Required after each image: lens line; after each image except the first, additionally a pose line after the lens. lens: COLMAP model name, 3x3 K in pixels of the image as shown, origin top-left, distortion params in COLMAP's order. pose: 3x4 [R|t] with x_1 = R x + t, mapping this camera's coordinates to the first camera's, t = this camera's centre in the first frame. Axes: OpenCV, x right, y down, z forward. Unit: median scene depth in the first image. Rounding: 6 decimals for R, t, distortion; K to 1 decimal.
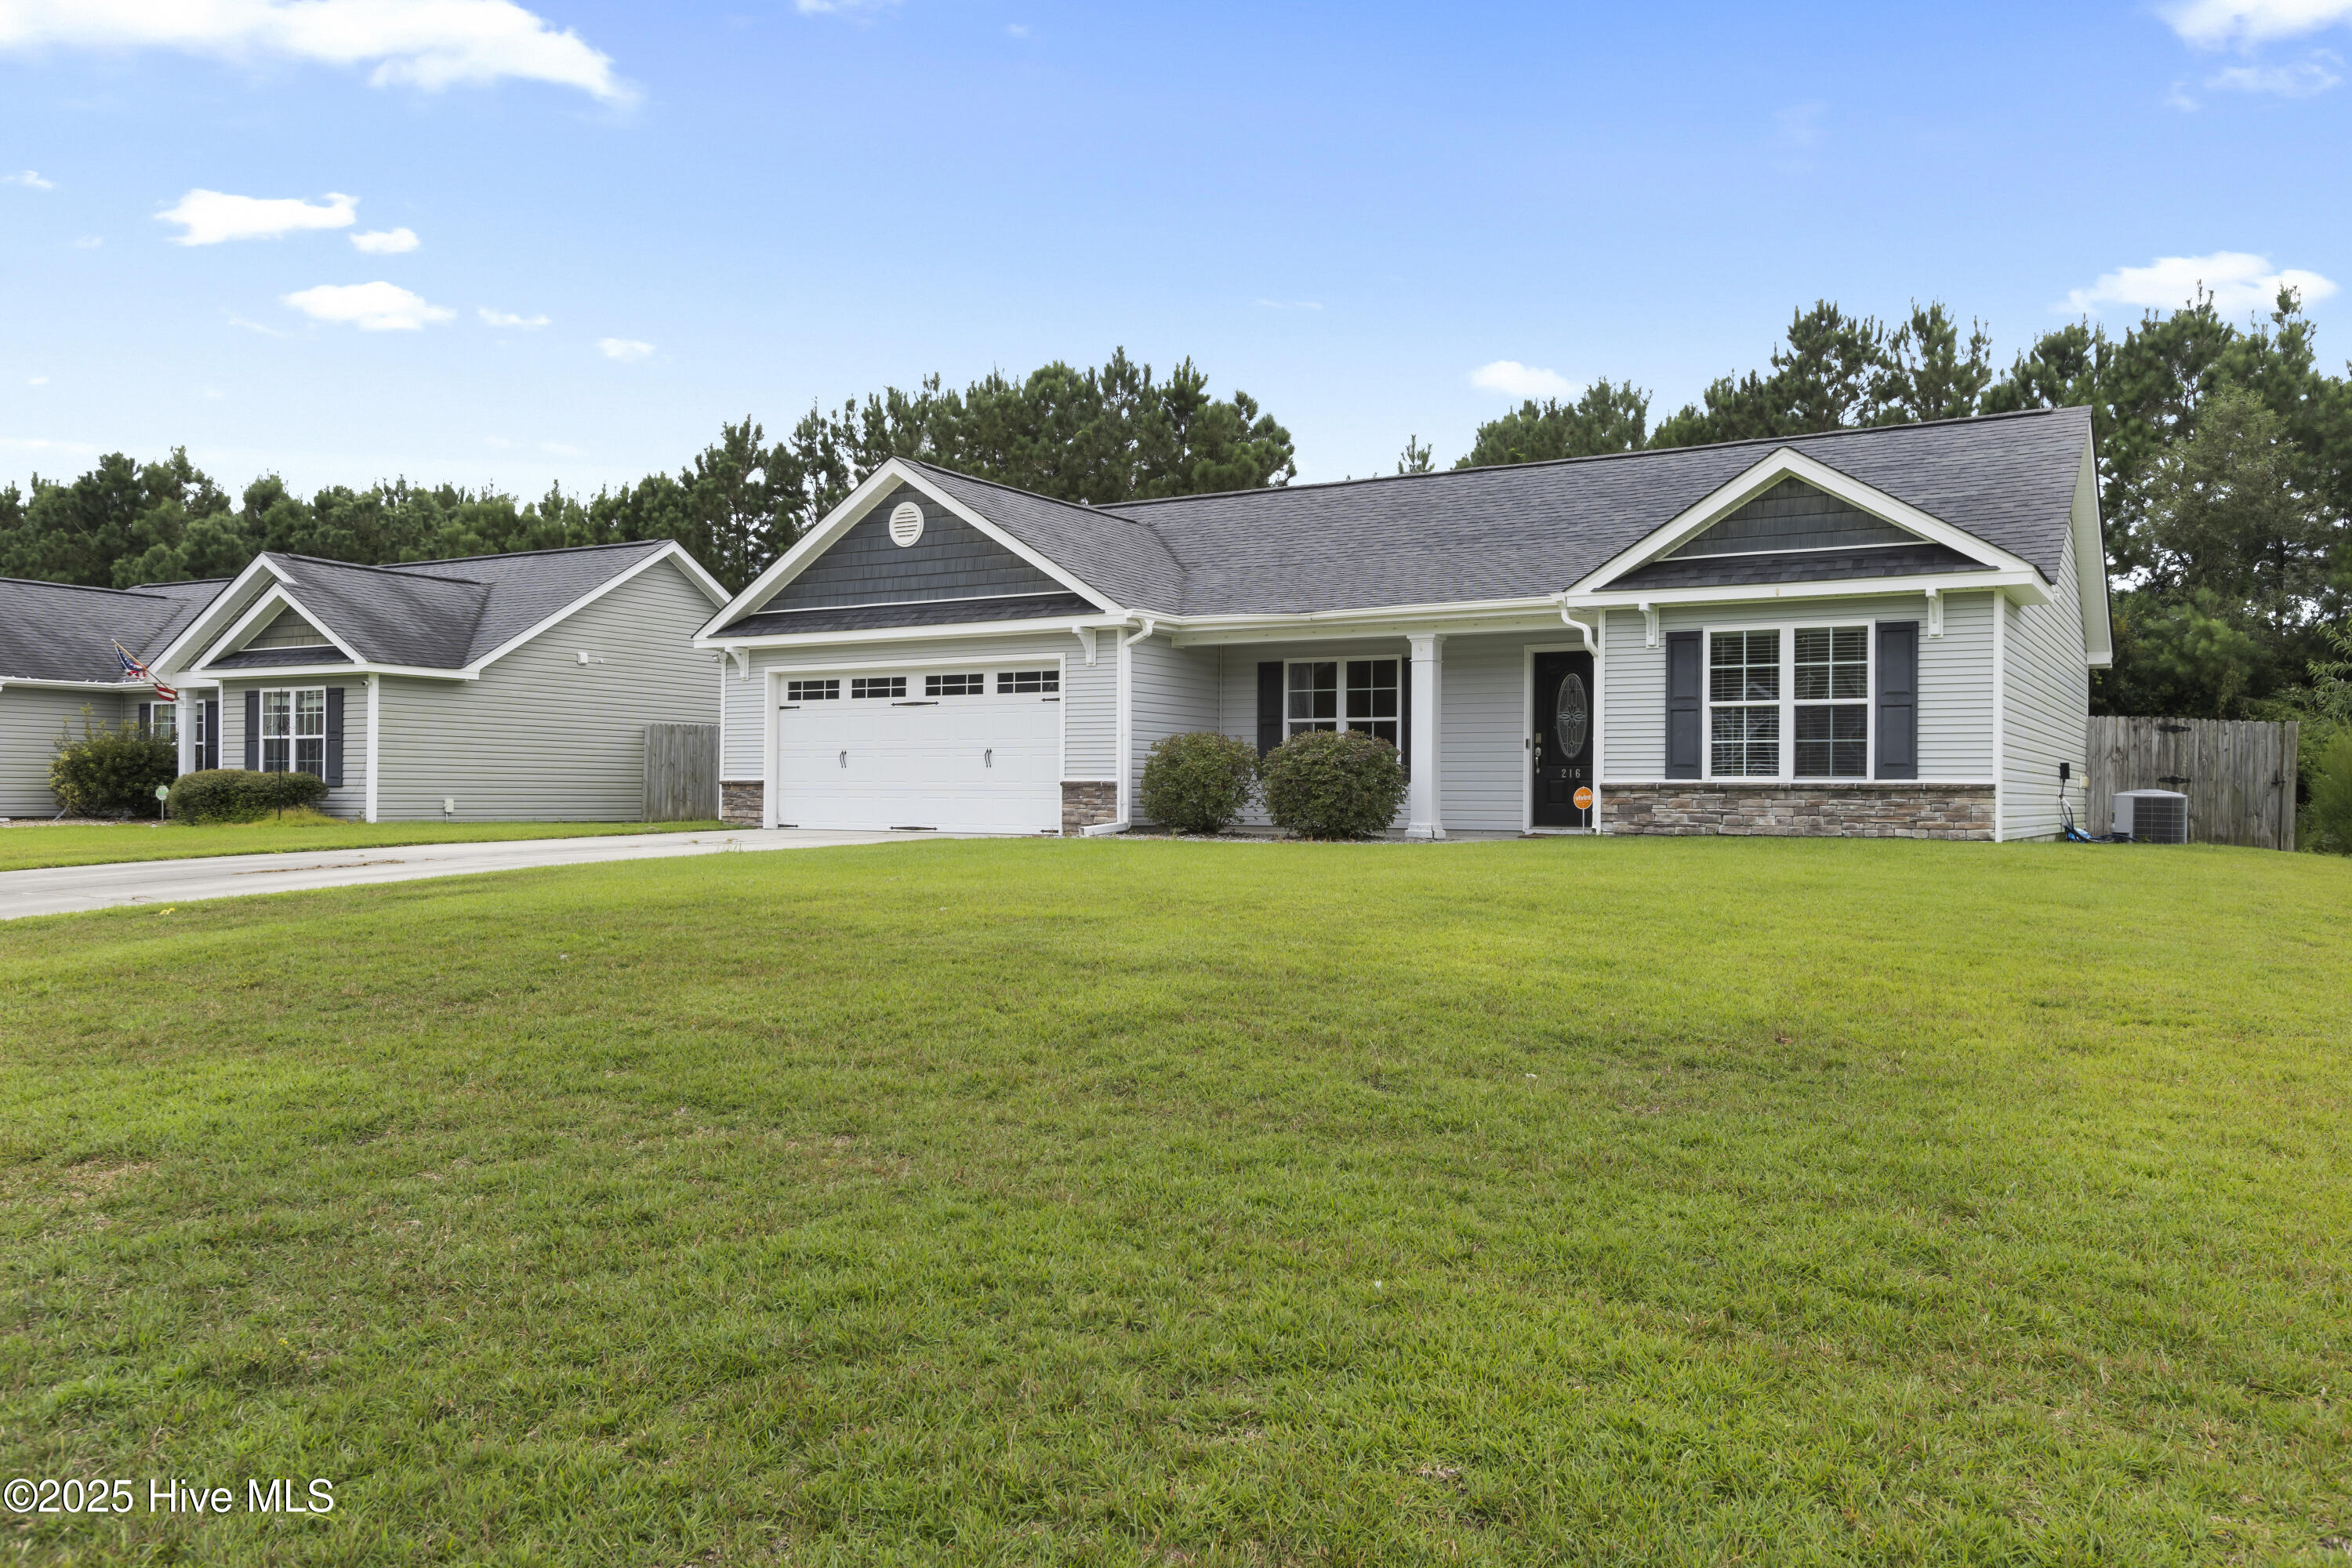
lens RADIAL K [[1715.2, 0, 1176.0], [0, 1715.2, 784.0], [0, 0, 1]] dist [-0.008535, -0.001148]
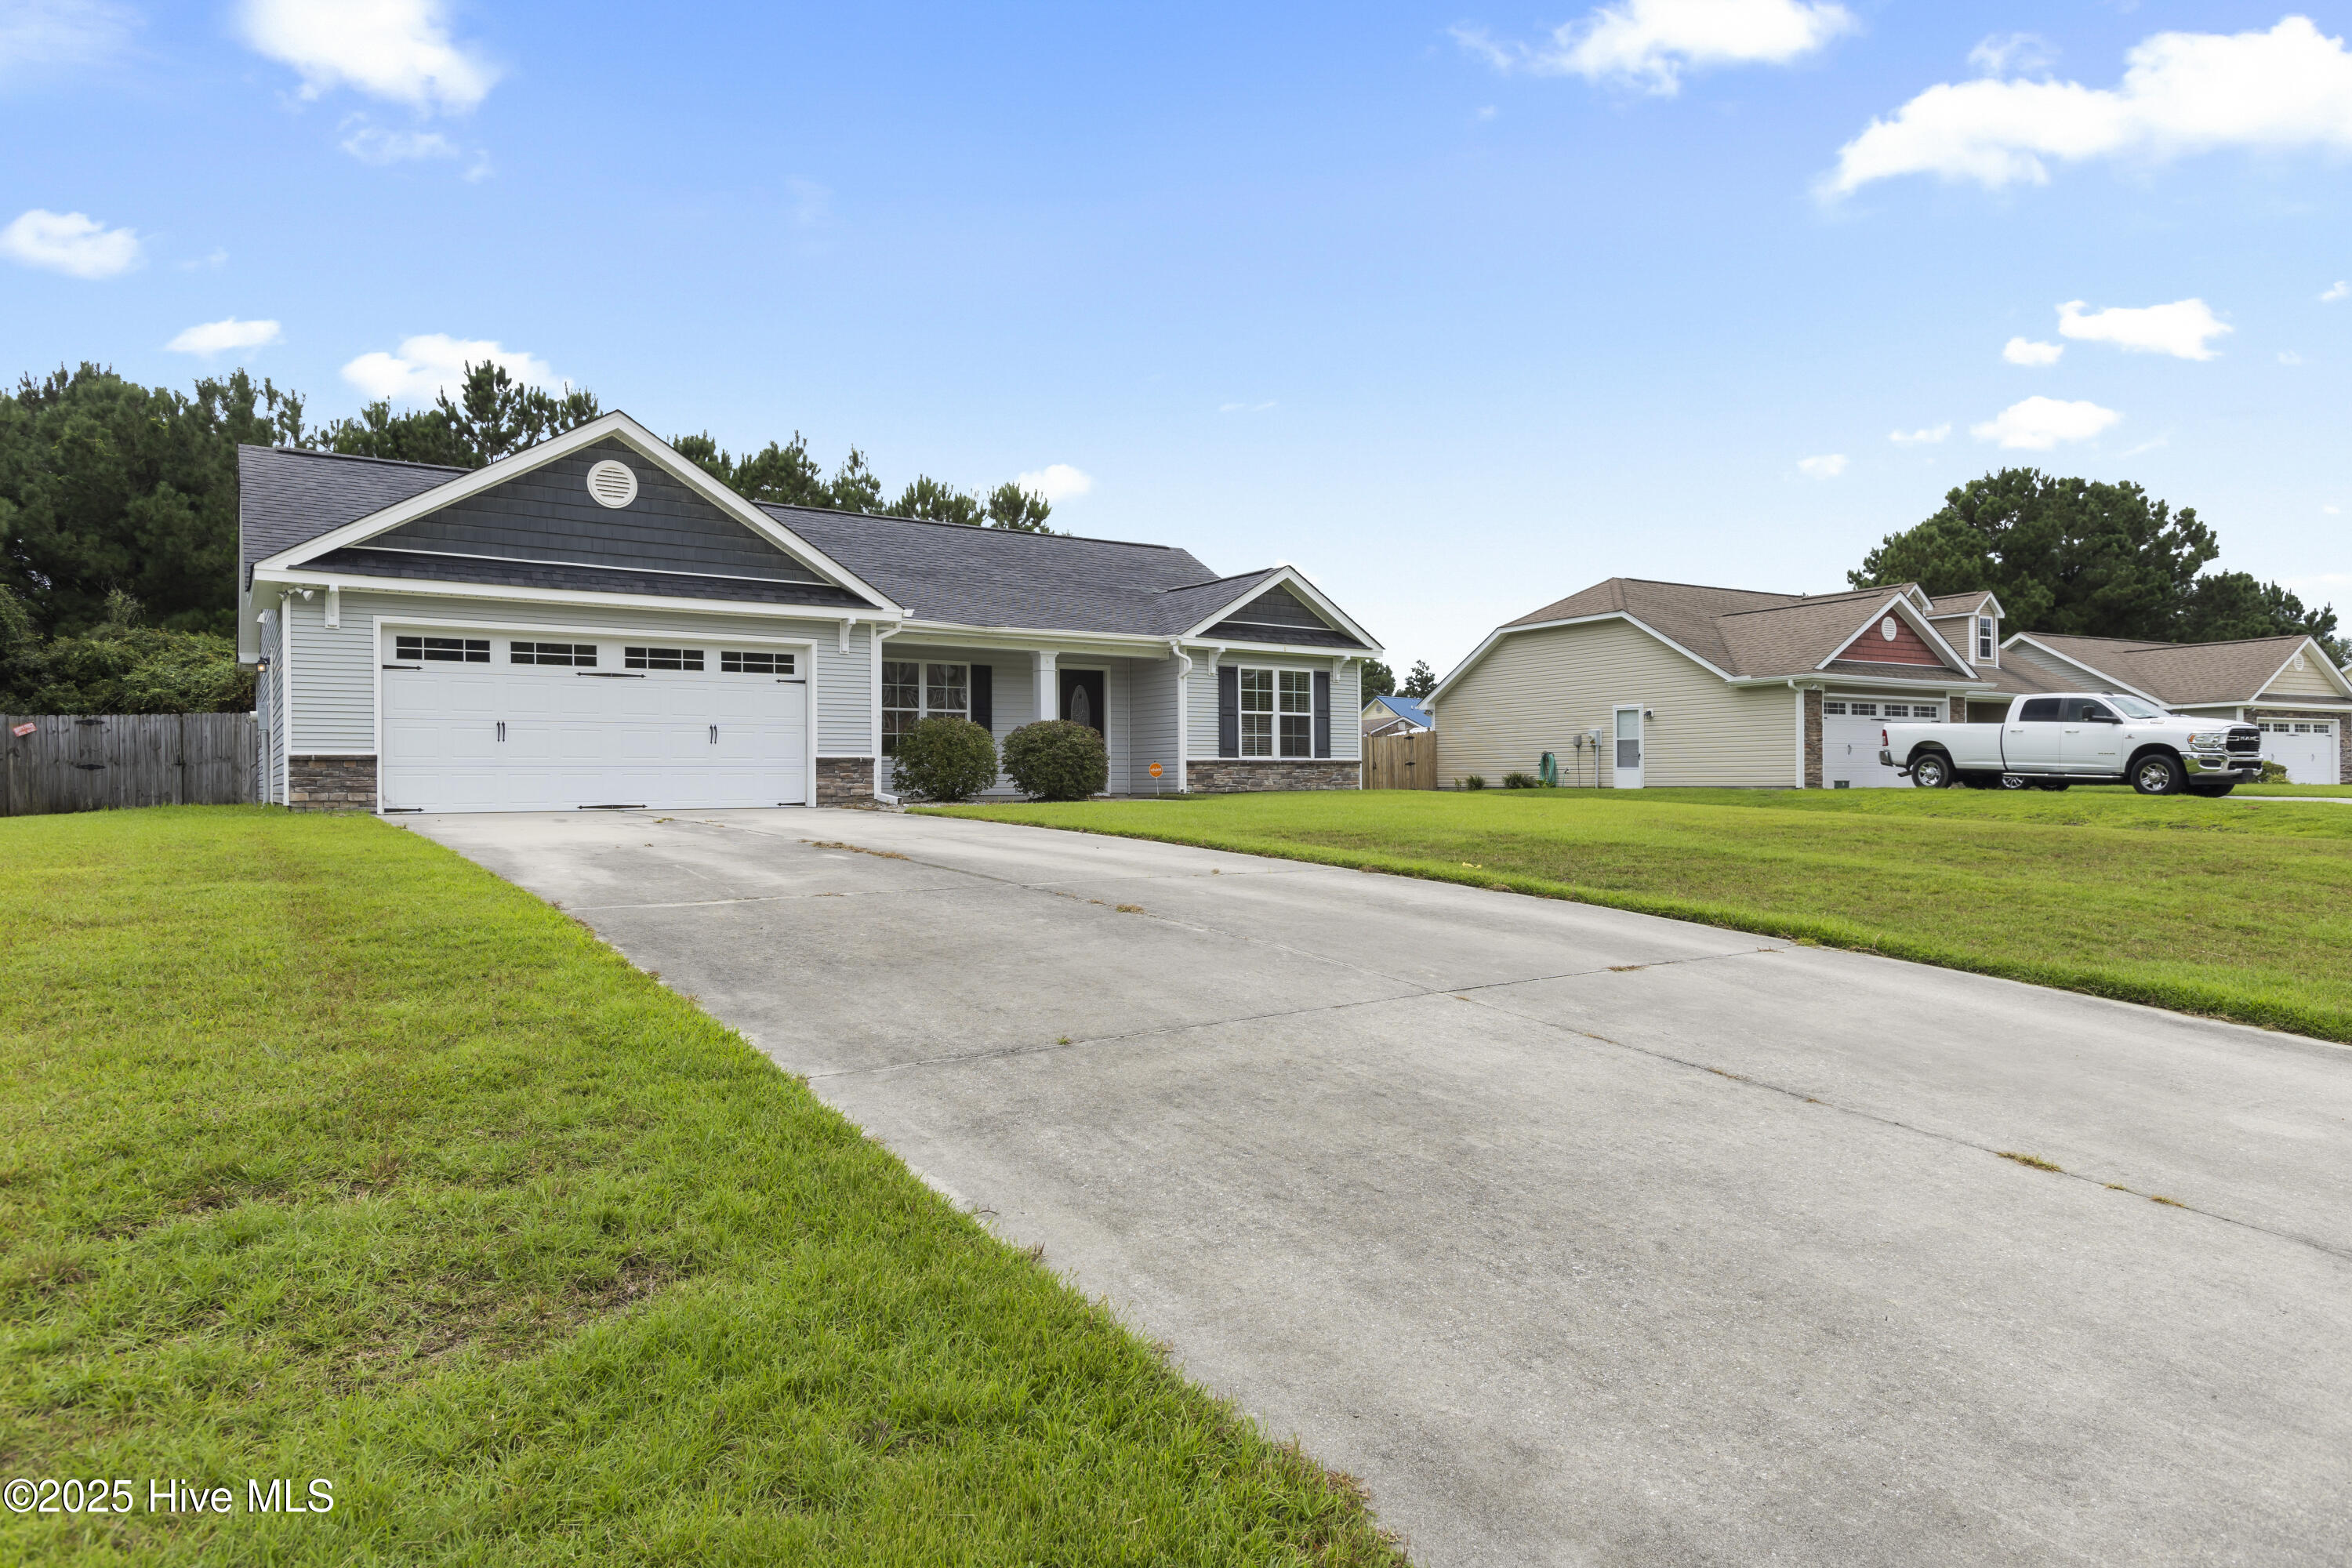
lens RADIAL K [[1280.0, 0, 1176.0], [0, 1280.0, 784.0], [0, 0, 1]] dist [0.001363, 0.000367]
pose [[0.433812, -0.017000, 0.900843, -0.713208], [-0.002711, 0.999793, 0.020173, -0.001862], [-0.901000, -0.011194, 0.433676, 0.448337]]
